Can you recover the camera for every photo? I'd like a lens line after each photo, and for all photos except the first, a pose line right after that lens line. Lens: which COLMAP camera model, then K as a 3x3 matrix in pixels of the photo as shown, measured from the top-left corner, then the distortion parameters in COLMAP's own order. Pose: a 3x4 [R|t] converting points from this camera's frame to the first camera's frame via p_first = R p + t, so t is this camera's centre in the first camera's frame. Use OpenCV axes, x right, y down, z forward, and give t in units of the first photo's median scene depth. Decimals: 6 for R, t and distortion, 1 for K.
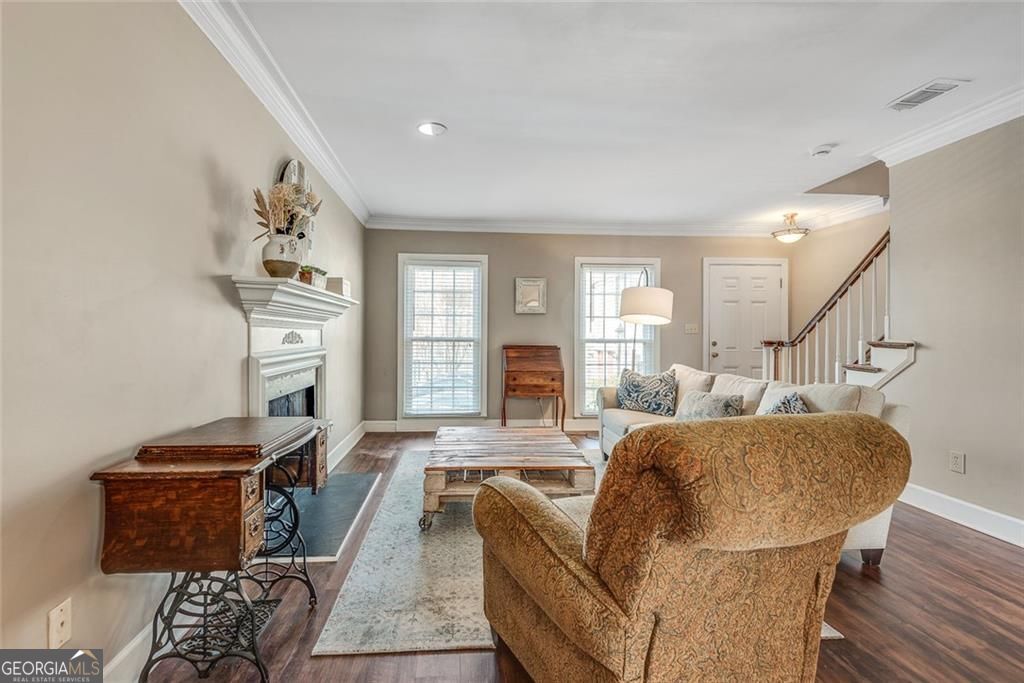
lens RADIAL K [[471.9, 0, 511.0], [0, 471.9, 346.1], [0, 0, 1]] dist [0.037506, -0.016178]
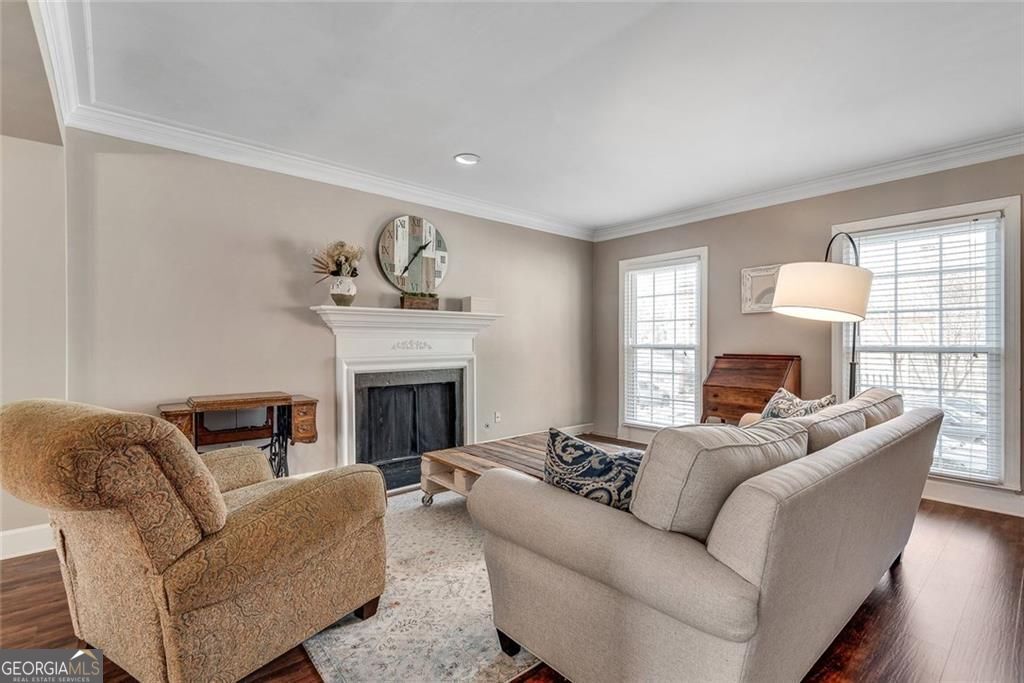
lens RADIAL K [[471.9, 0, 511.0], [0, 471.9, 346.1], [0, 0, 1]] dist [0.037506, -0.016178]
pose [[0.592917, -0.004580, -0.805251, 0.424051], [-0.012805, 0.999804, -0.015115, 0.001774], [0.805162, 0.019273, 0.592742, 0.221143]]
